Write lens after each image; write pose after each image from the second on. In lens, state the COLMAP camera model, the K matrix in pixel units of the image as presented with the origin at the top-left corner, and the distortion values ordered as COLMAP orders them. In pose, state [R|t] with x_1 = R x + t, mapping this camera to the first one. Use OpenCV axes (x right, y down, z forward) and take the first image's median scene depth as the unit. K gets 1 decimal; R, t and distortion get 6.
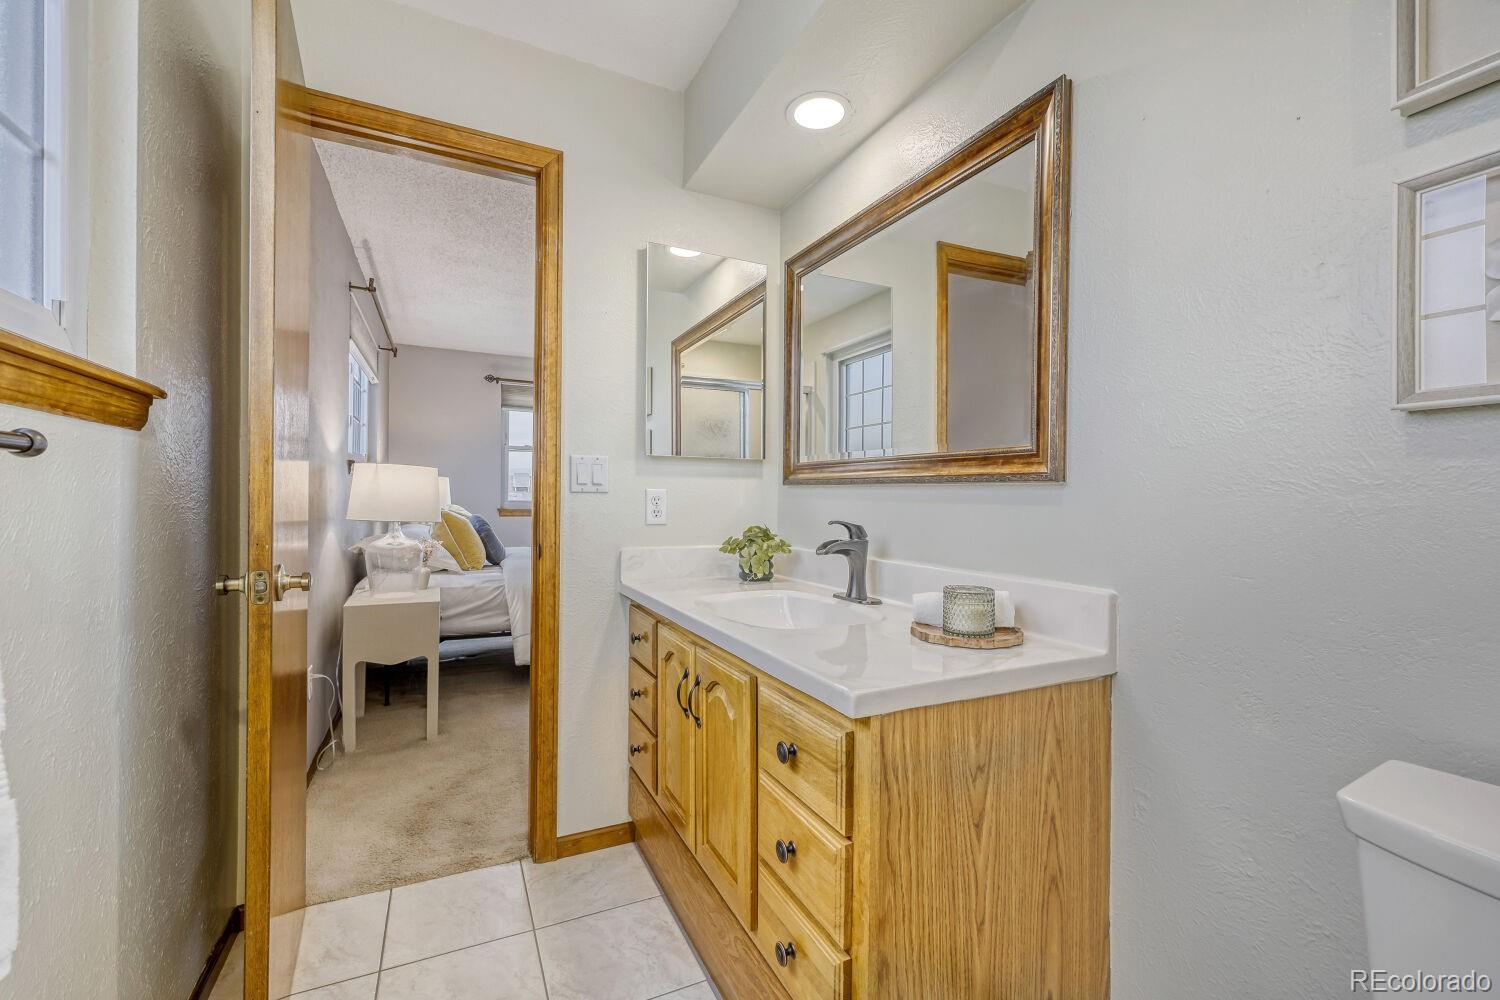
lens RADIAL K [[605.0, 0, 744.0], [0, 605.0, 495.5], [0, 0, 1]] dist [-0.000325, 0.000111]
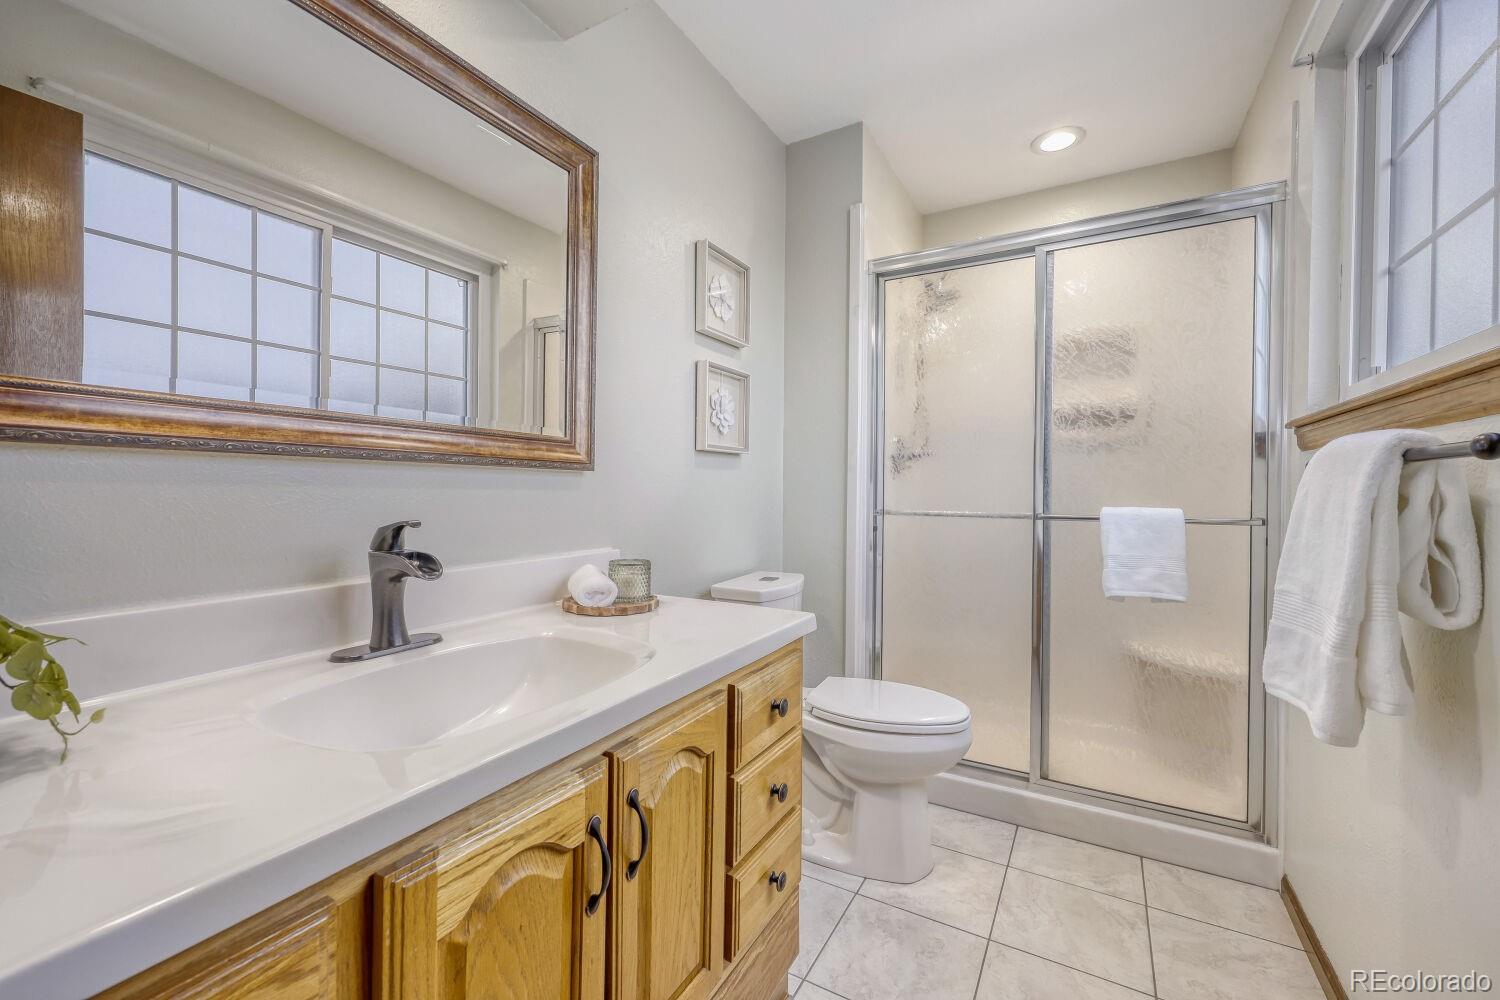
lens RADIAL K [[605.0, 0, 744.0], [0, 605.0, 495.5], [0, 0, 1]] dist [-0.000325, 0.000111]
pose [[-0.548455, -0.038112, 0.835311, -0.624788], [-0.019159, 0.999271, 0.033013, -0.012803], [-0.835961, 0.002103, -0.548785, 1.243623]]
